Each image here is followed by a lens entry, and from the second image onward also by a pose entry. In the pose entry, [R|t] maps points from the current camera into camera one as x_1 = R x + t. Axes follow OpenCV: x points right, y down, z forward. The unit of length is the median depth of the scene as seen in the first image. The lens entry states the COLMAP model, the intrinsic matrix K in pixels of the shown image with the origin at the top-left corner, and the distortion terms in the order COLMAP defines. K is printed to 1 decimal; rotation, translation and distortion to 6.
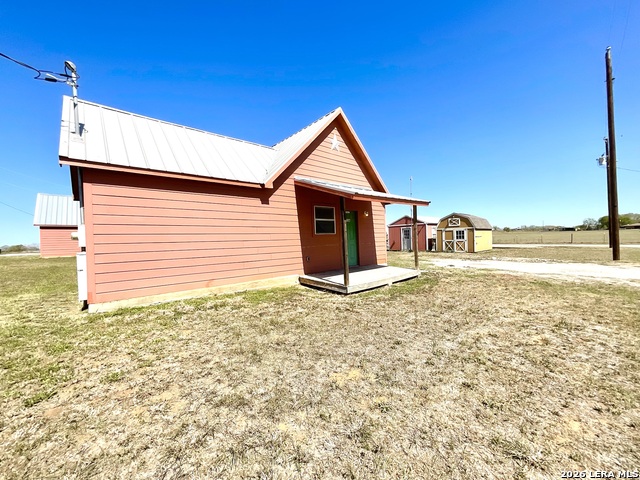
lens RADIAL K [[257.8, 0, 320.5], [0, 257.8, 241.3], [0, 0, 1]] dist [-0.002391, 0.001372]
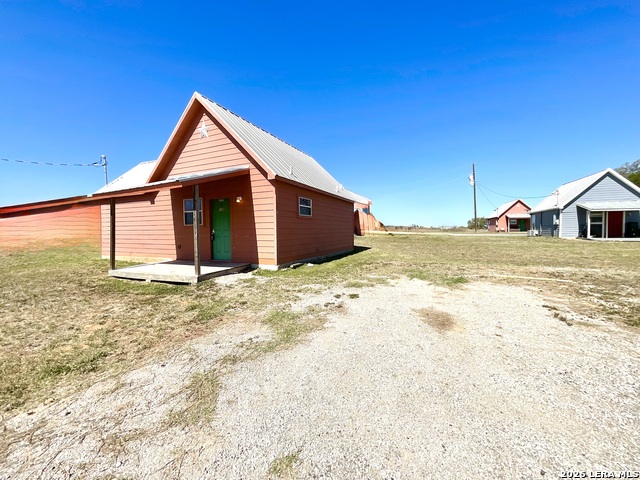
lens RADIAL K [[257.8, 0, 321.0], [0, 257.8, 240.1], [0, 0, 1]] dist [-0.002391, 0.001372]
pose [[0.405297, 0.069982, -0.911502, 1.215391], [-0.006875, 0.997271, 0.073510, -0.048629], [0.914159, -0.023527, 0.404672, 1.066011]]
